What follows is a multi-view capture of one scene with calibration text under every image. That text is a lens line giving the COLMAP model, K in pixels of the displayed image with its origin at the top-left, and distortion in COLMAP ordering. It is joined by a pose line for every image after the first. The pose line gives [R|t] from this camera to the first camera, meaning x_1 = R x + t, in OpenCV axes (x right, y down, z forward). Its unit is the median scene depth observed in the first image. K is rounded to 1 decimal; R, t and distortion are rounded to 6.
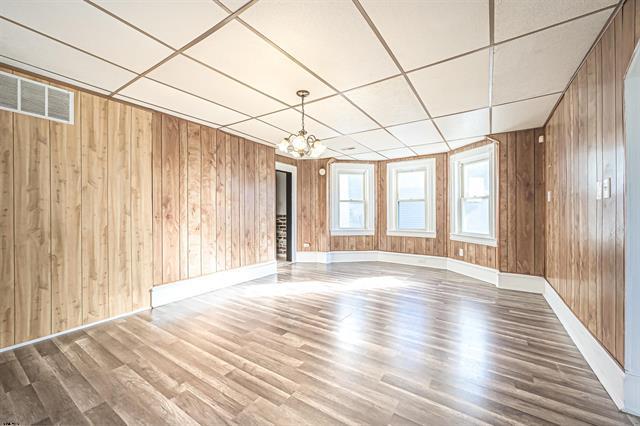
lens RADIAL K [[252.2, 0, 319.7], [0, 252.2, 214.3], [0, 0, 1]] dist [-0.001758, 0.000658]
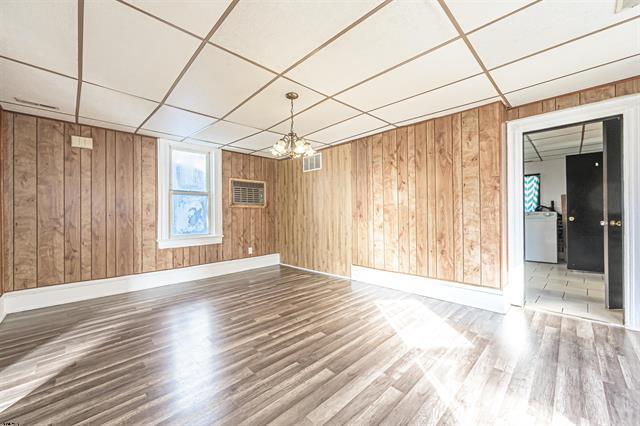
lens RADIAL K [[252.2, 0, 319.6], [0, 252.2, 214.5], [0, 0, 1]] dist [-0.001758, 0.000658]
pose [[-0.201130, 0.003602, -0.979558, 0.627176], [0.007583, 0.999969, 0.002120, -0.001669], [0.979535, -0.007002, -0.201152, 0.905475]]
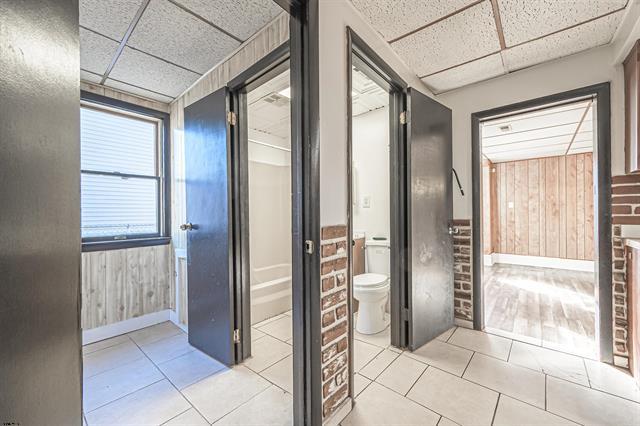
lens RADIAL K [[252.2, 0, 319.1], [0, 252.2, 214.2], [0, 0, 1]] dist [-0.001758, 0.000658]
pose [[0.121776, 0.005153, 0.992544, -0.904385], [0.014590, 0.999869, -0.006981, -0.013613], [-0.992450, 0.015332, 0.121684, 1.903242]]
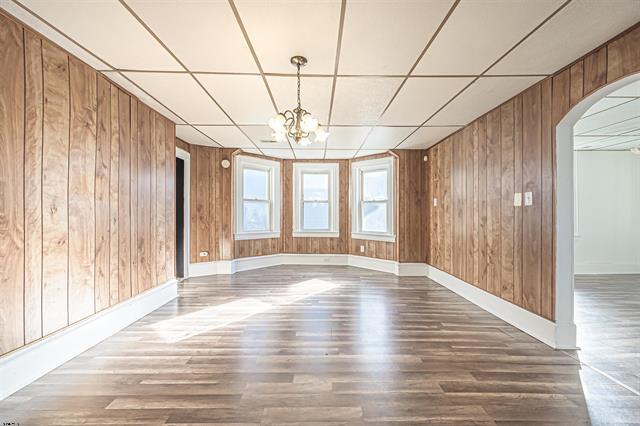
lens RADIAL K [[252.2, 0, 319.4], [0, 252.2, 213.9], [0, 0, 1]] dist [-0.001758, 0.000658]
pose [[0.825162, 0.003983, 0.564882, -0.313611], [-0.002479, 0.999991, -0.003429, -0.002858], [-0.564890, 0.001429, 0.825165, 0.221471]]
